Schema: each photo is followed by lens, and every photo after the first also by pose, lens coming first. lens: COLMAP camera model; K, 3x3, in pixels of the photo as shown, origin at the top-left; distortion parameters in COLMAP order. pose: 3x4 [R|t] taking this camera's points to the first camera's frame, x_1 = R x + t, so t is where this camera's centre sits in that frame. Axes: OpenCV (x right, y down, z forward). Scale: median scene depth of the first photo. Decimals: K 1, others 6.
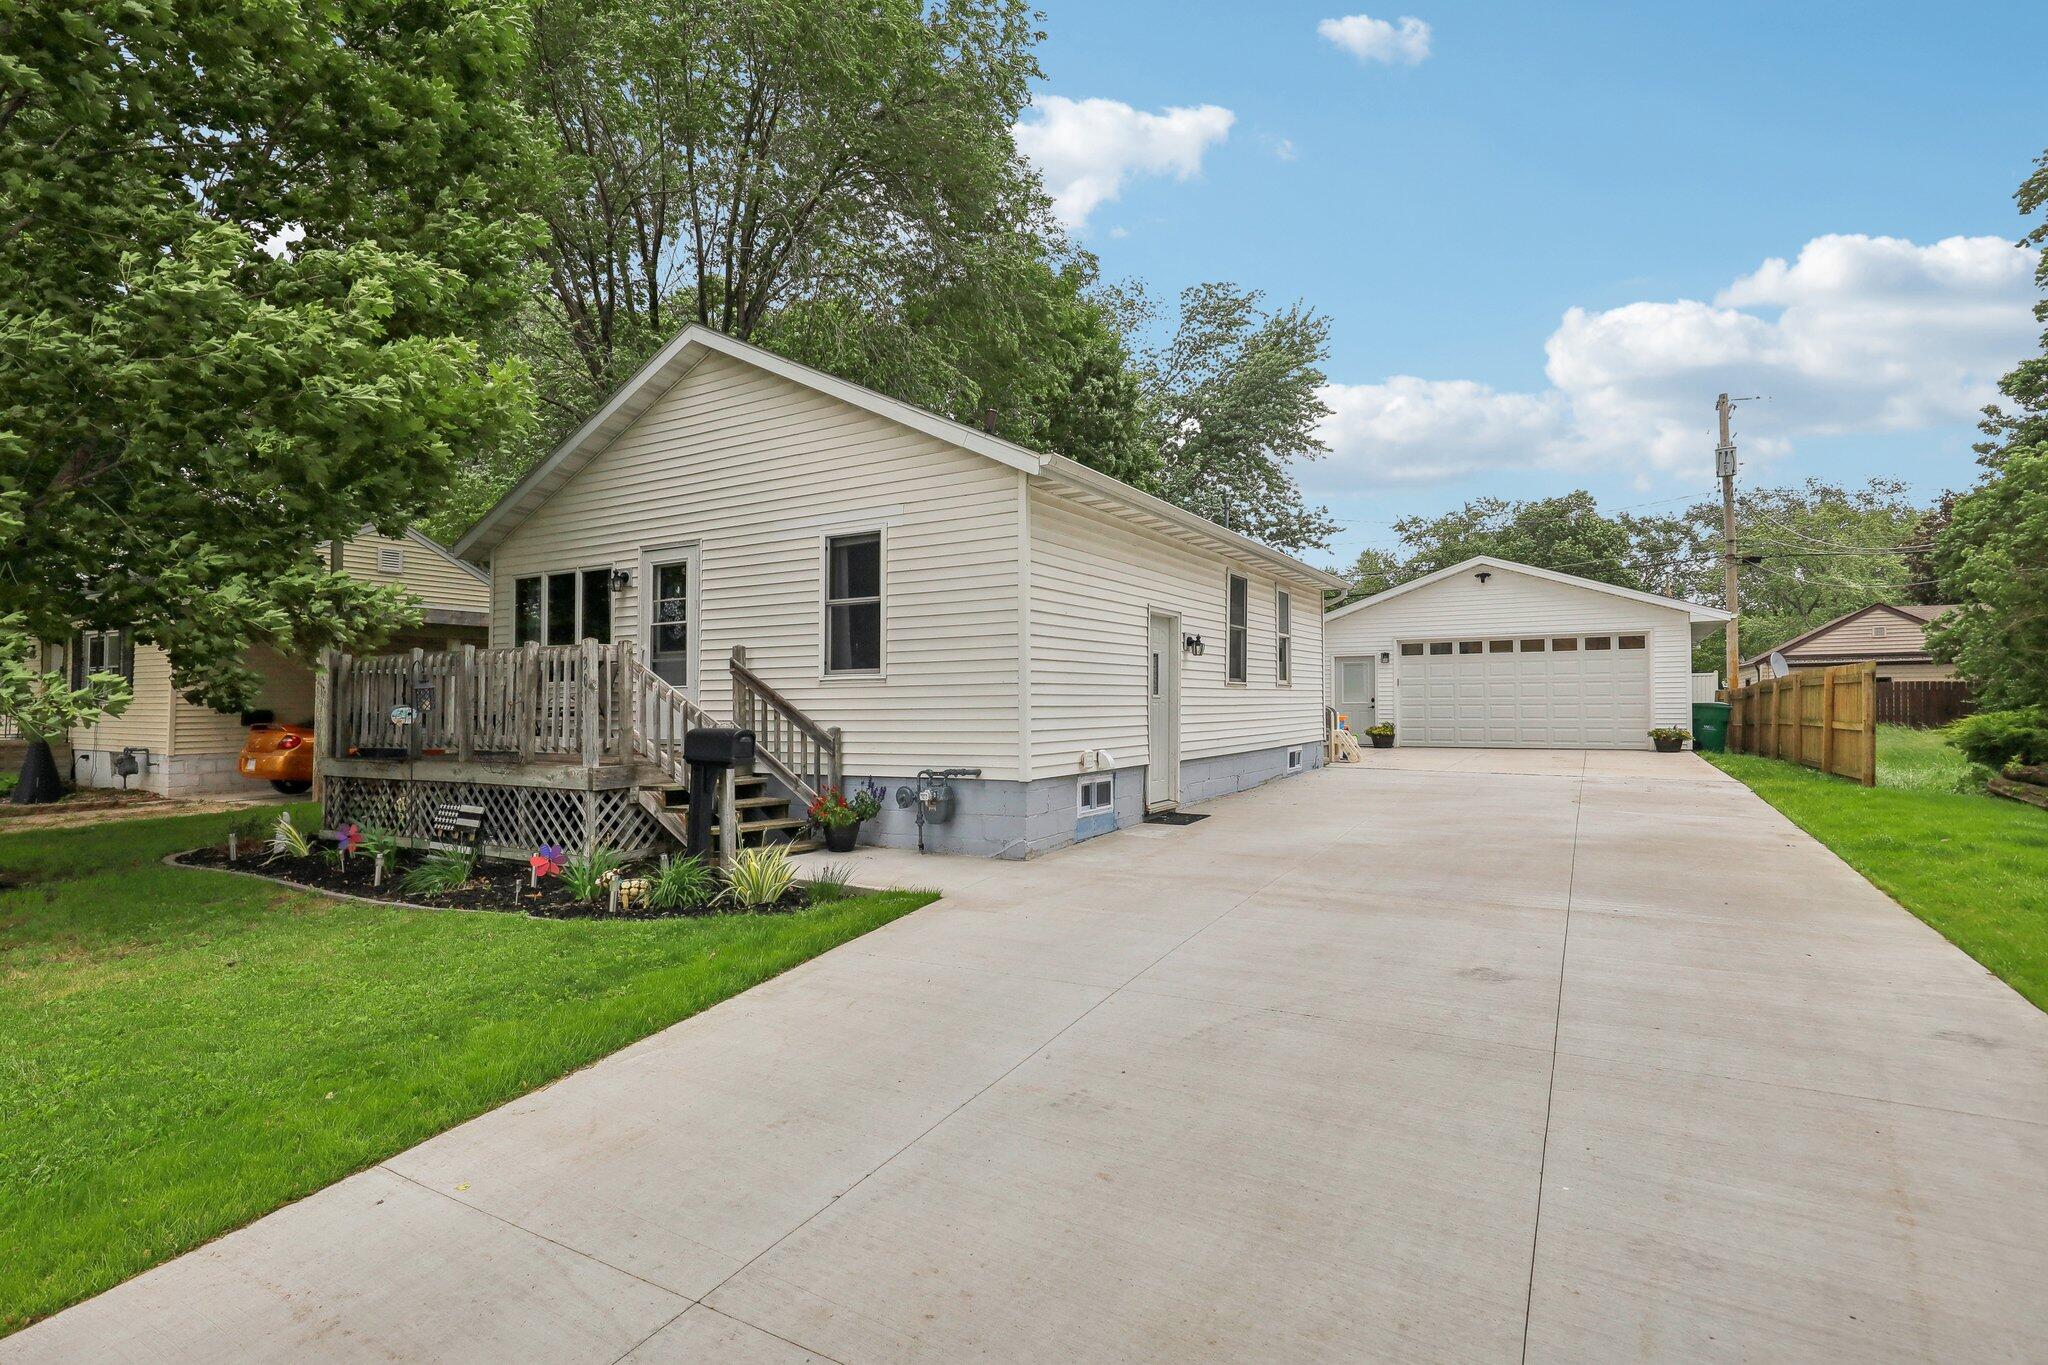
lens RADIAL K [[998.4, 0, 1023.8], [0, 998.4, 687.5], [0, 0, 1]] dist [0.005927, 0.000392]
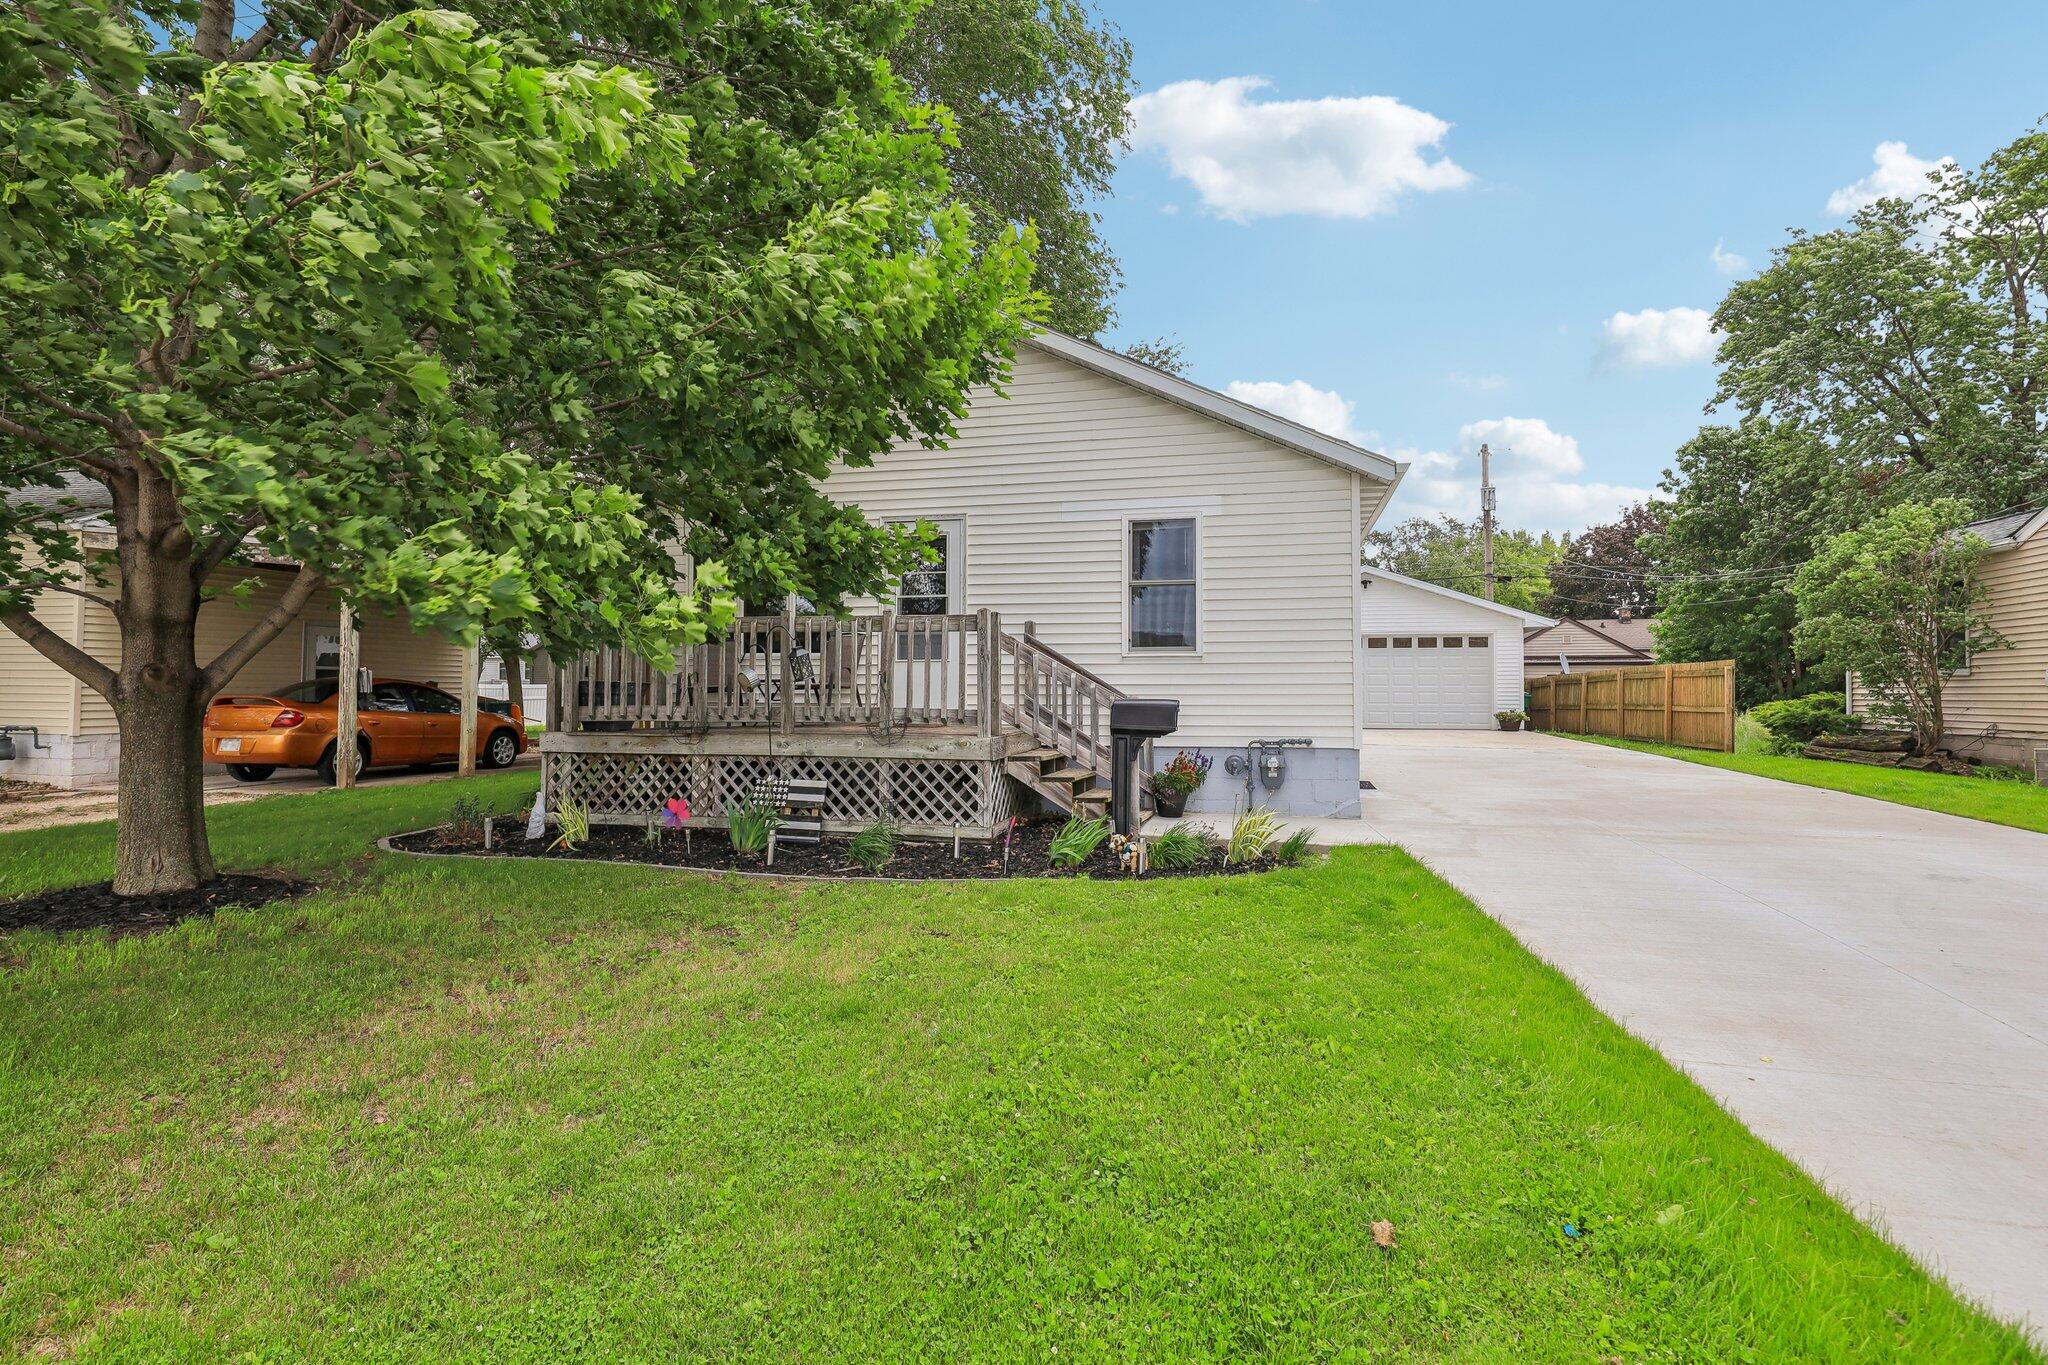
lens RADIAL K [[998.4, 0, 1022.8], [0, 998.4, 681.8], [0, 0, 1]] dist [0.005927, 0.000392]
pose [[0.958200, 0.012284, 0.285834, -0.638636], [-0.014436, 0.999881, 0.005423, 0.016116], [-0.285733, -0.009323, 0.958264, 0.022274]]
